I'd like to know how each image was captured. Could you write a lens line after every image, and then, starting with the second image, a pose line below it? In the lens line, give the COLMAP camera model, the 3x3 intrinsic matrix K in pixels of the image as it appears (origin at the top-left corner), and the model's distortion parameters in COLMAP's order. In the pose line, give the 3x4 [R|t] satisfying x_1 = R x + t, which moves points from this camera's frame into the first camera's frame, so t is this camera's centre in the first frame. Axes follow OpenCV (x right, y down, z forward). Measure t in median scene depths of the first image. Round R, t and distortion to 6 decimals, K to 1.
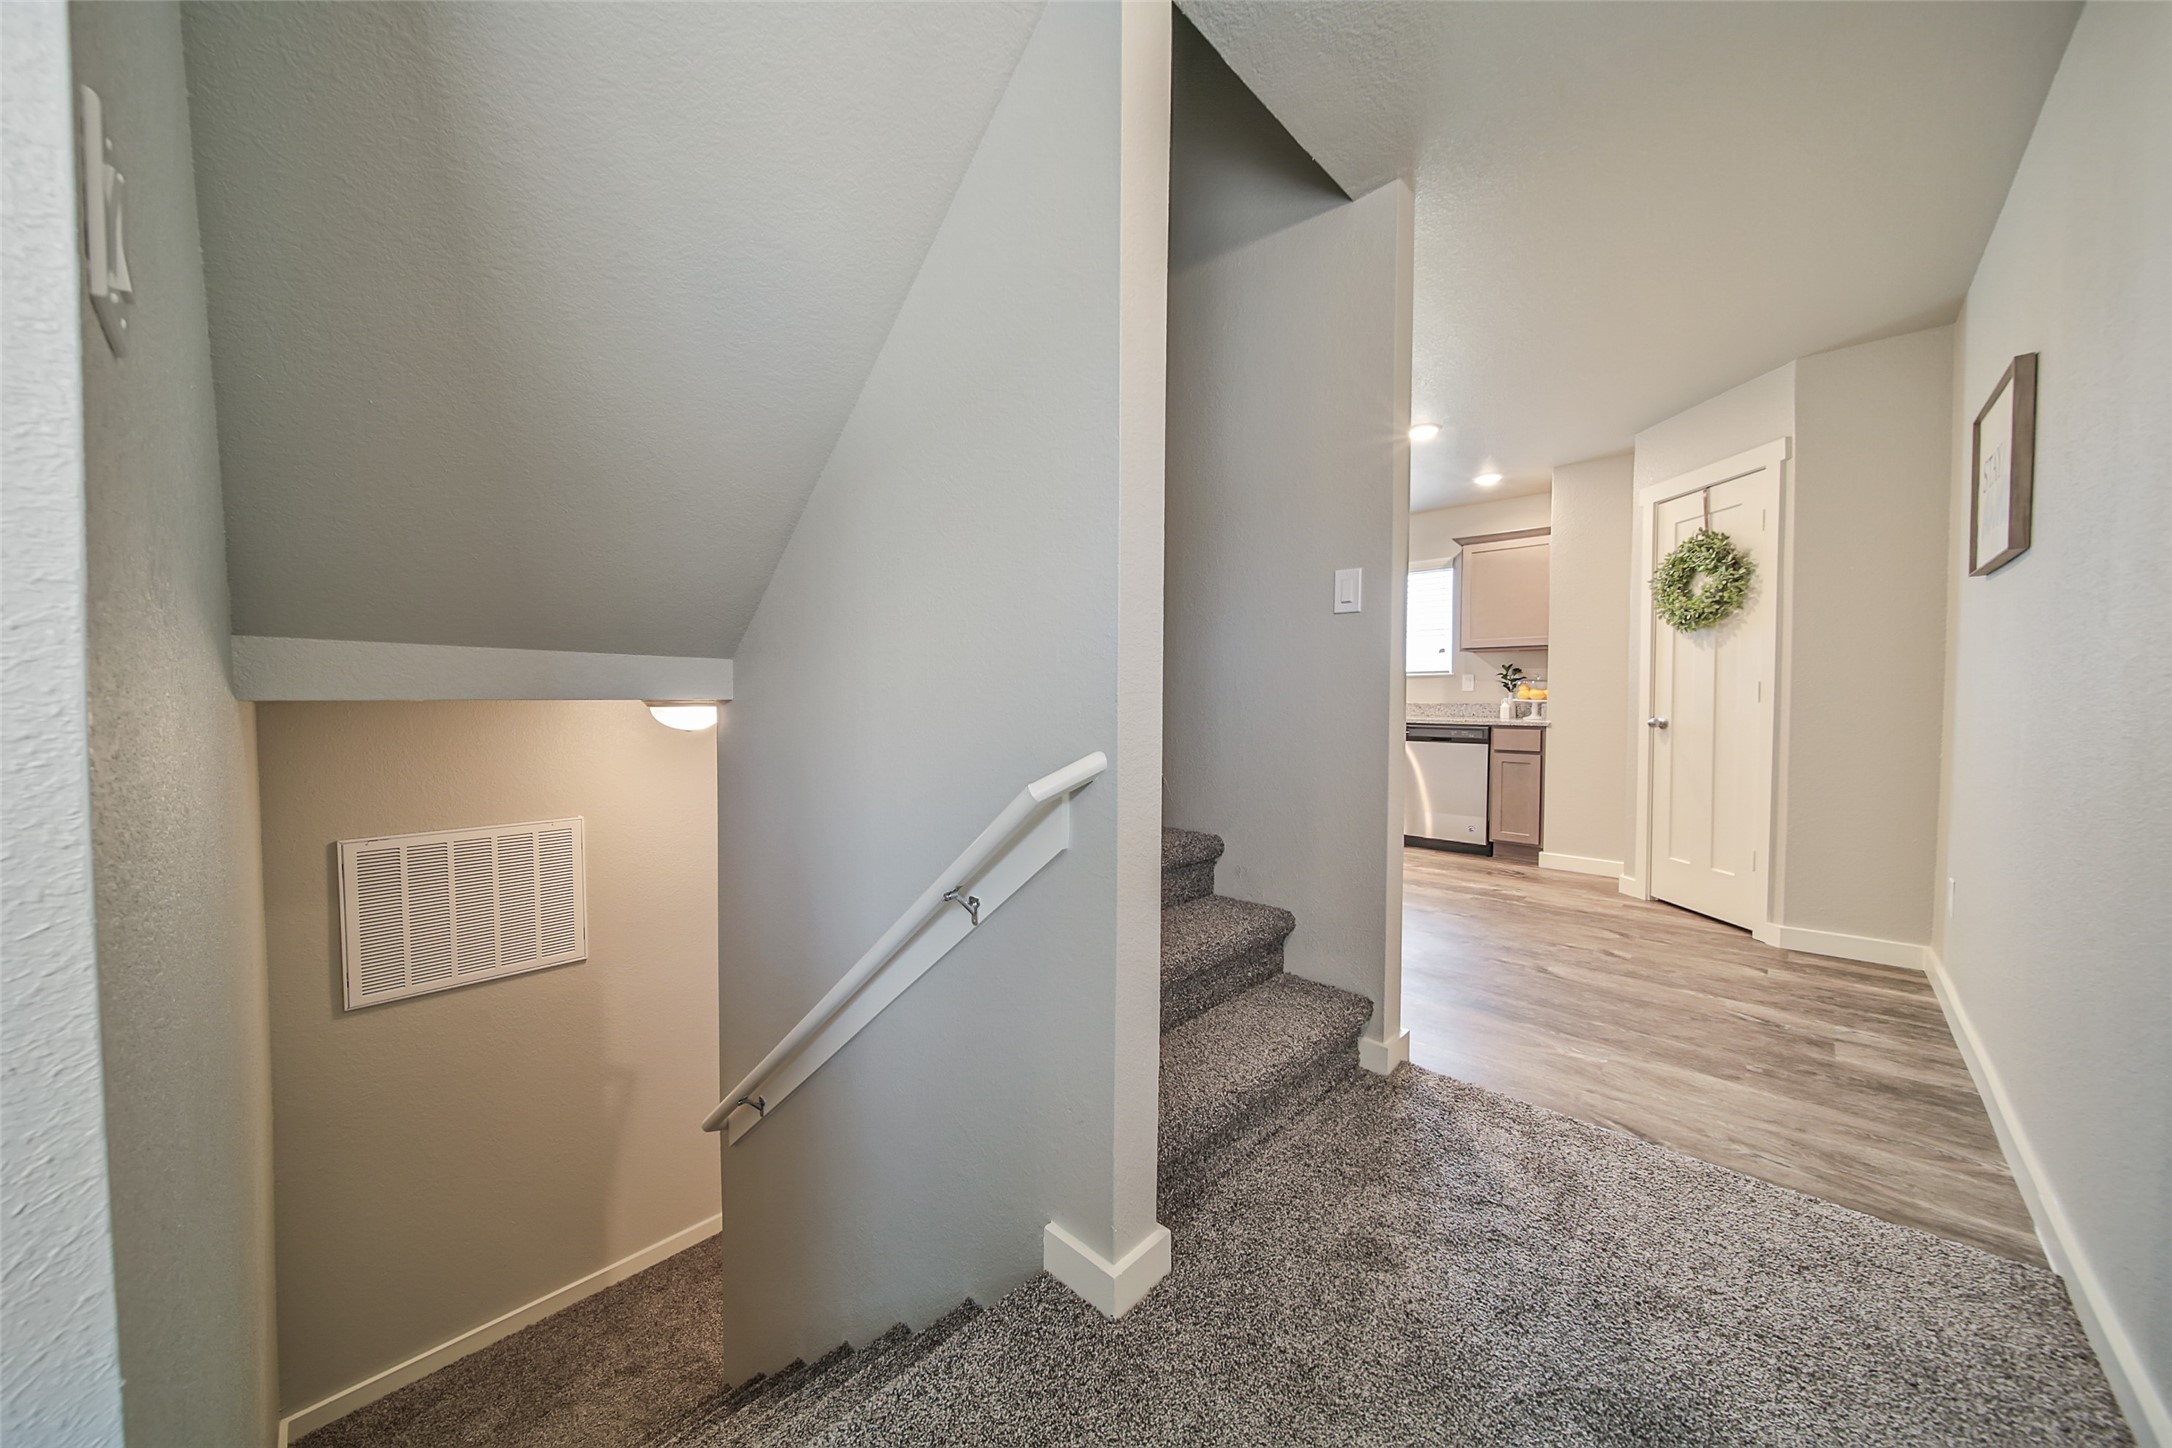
lens RADIAL K [[747.3, 0, 1080.1], [0, 747.3, 713.5], [0, 0, 1]] dist [-0.001146, -0.000524]
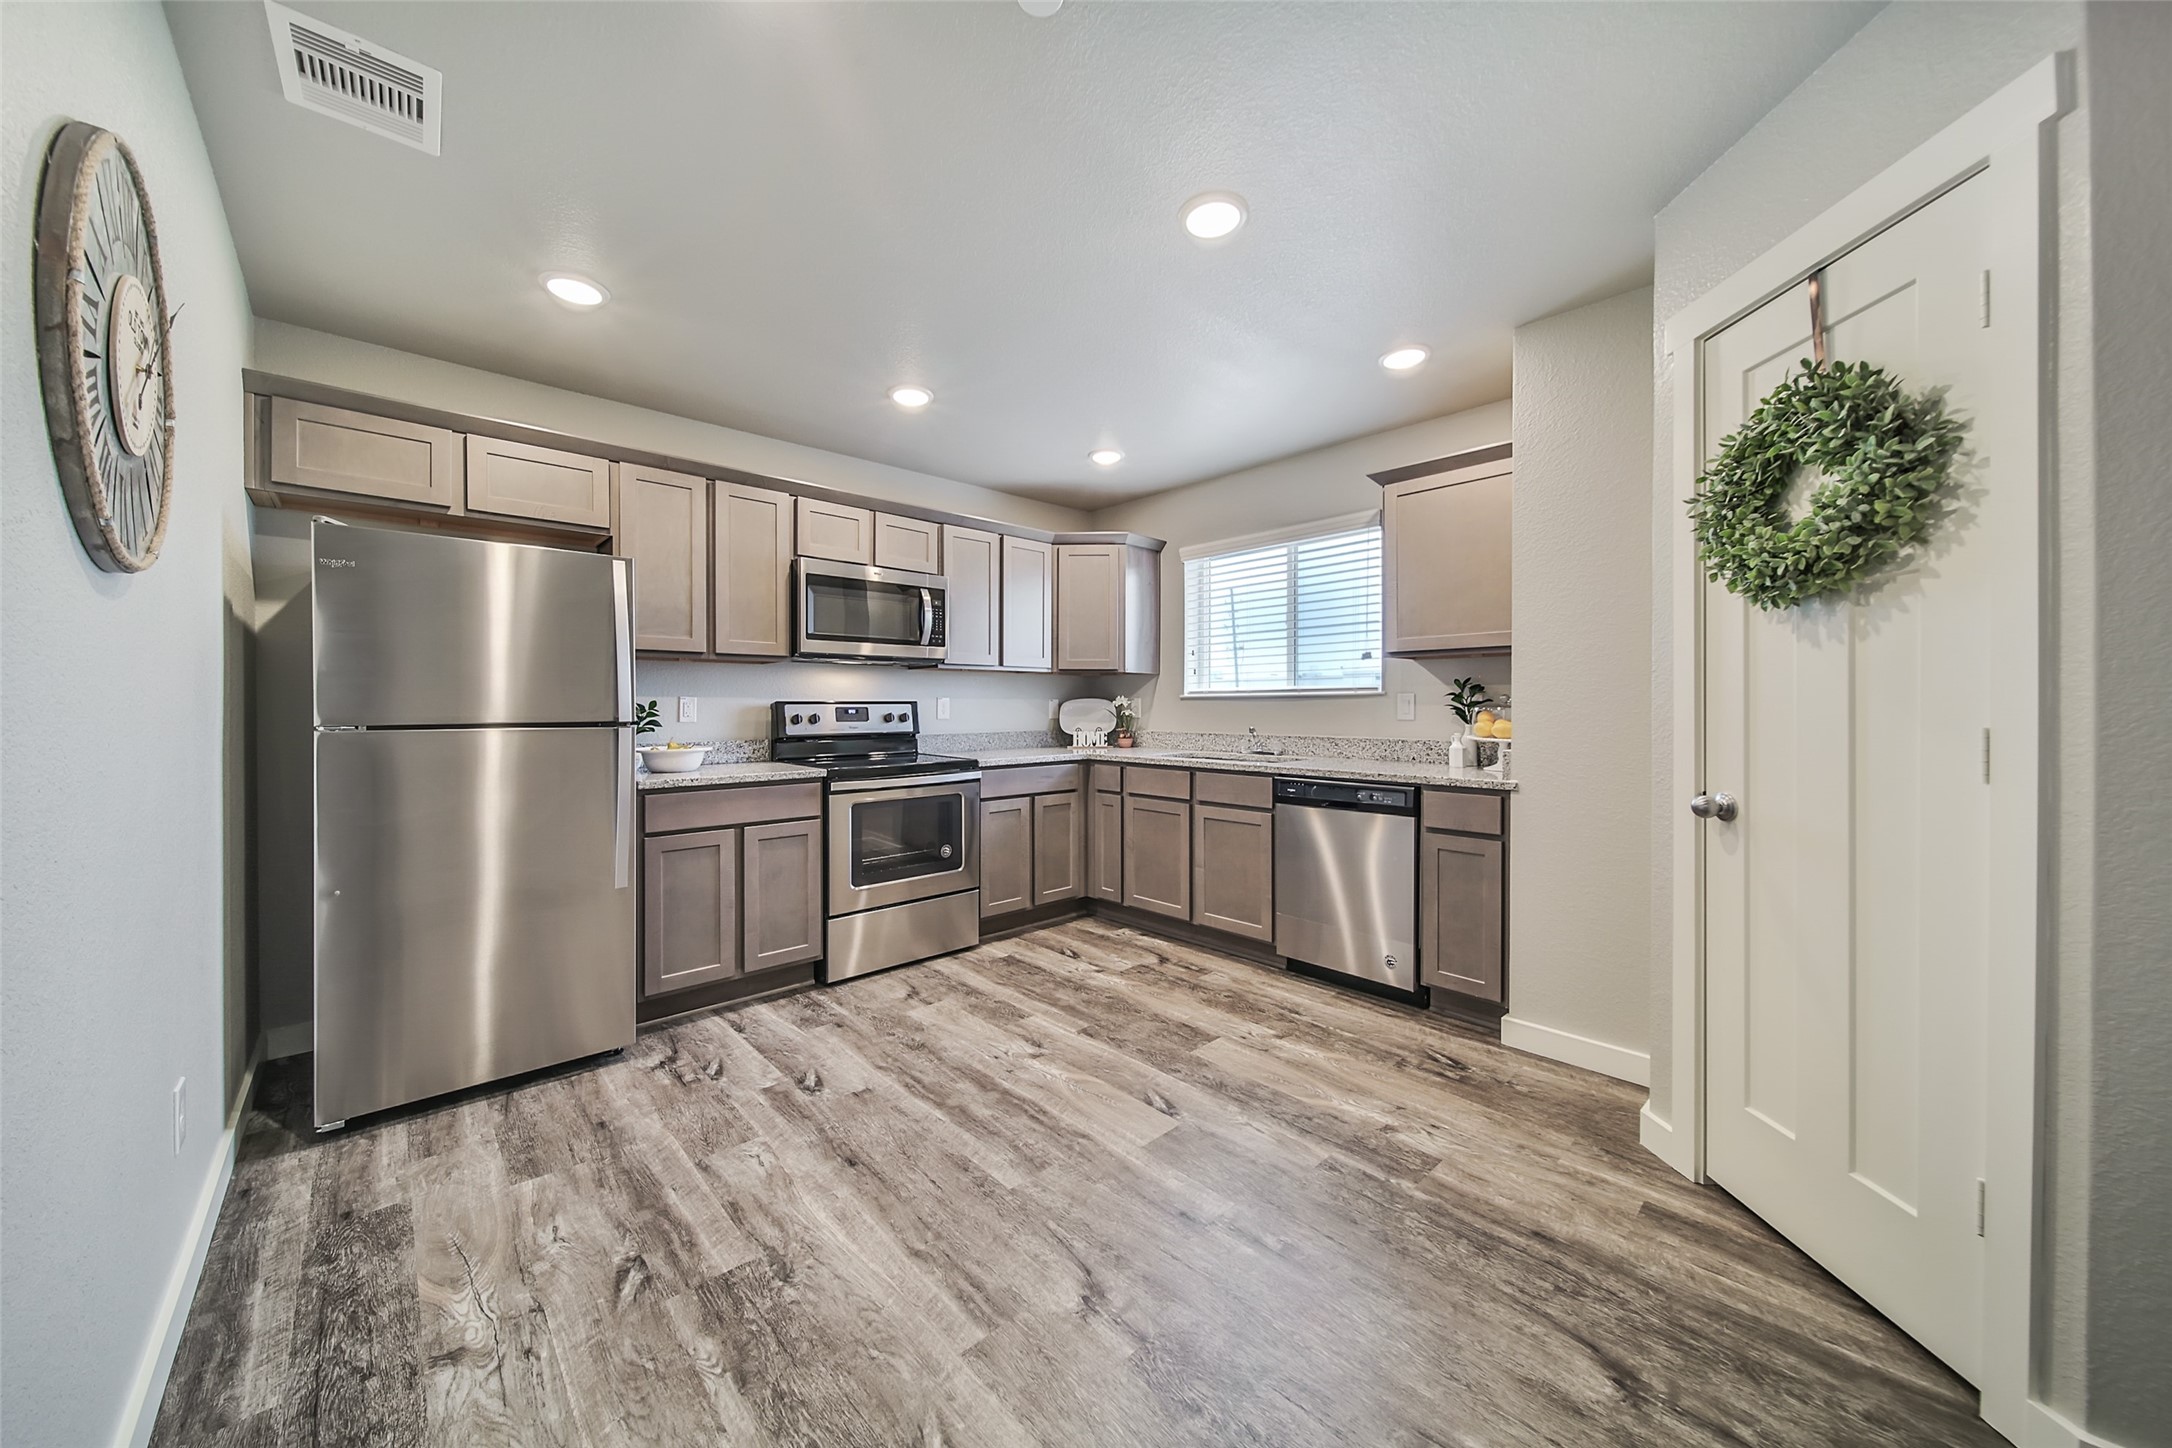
lens RADIAL K [[747.3, 0, 1094.6], [0, 747.3, 708.2], [0, 0, 1]] dist [-0.001146, -0.000524]
pose [[0.998991, -0.004830, -0.044640, 0.449467], [0.003878, 0.999764, -0.021393, -0.044241], [0.044733, 0.021198, 0.998774, 0.567682]]
